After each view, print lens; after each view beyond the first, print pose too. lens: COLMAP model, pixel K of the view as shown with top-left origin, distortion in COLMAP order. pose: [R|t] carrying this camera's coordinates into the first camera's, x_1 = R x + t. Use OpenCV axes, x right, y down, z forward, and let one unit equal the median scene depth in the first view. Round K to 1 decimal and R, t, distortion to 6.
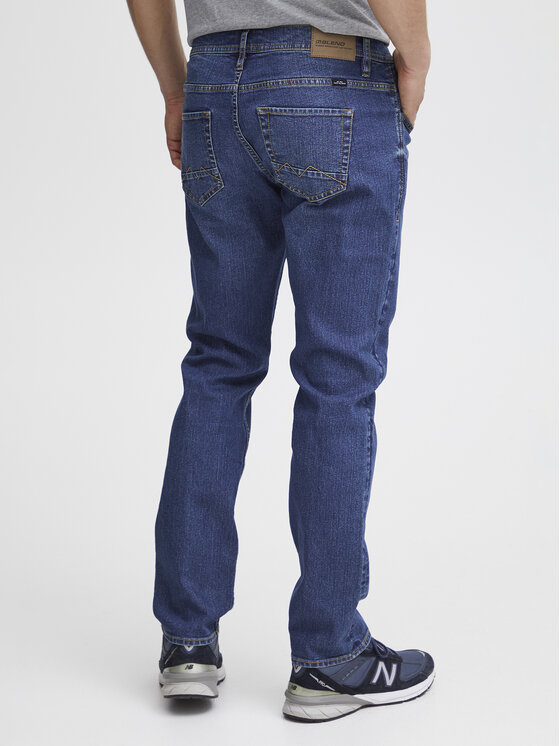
lens RADIAL K [[1635.9, 0, 280.0], [0, 1635.9, 373.0], [0, 0, 1]] dist [-1.391150, 21.578088]
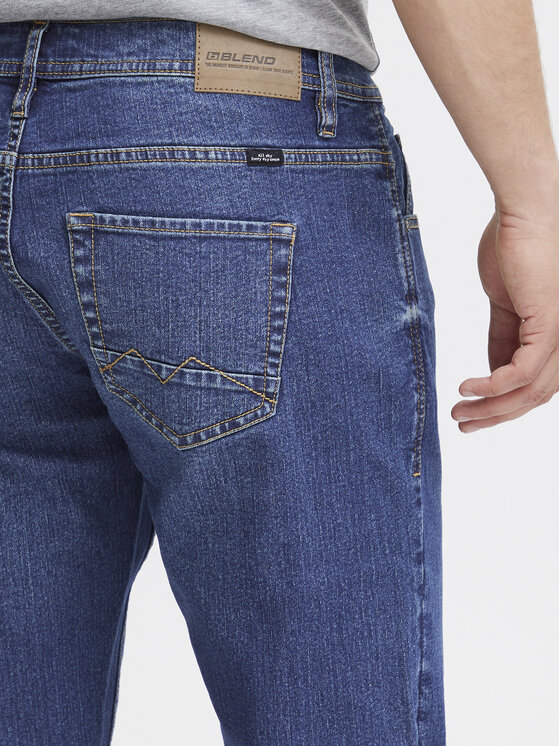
lens RADIAL K [[2209.8, 0, 280.0], [0, 2209.8, 373.0], [0, 0, 1]] dist [0.039097, 19.757228]
pose [[0.999411, 0.025133, 0.023364, 0.029067], [-0.022486, 0.993964, -0.107382, -0.064282], [-0.025922, 0.106793, 0.993943, 0.432837]]
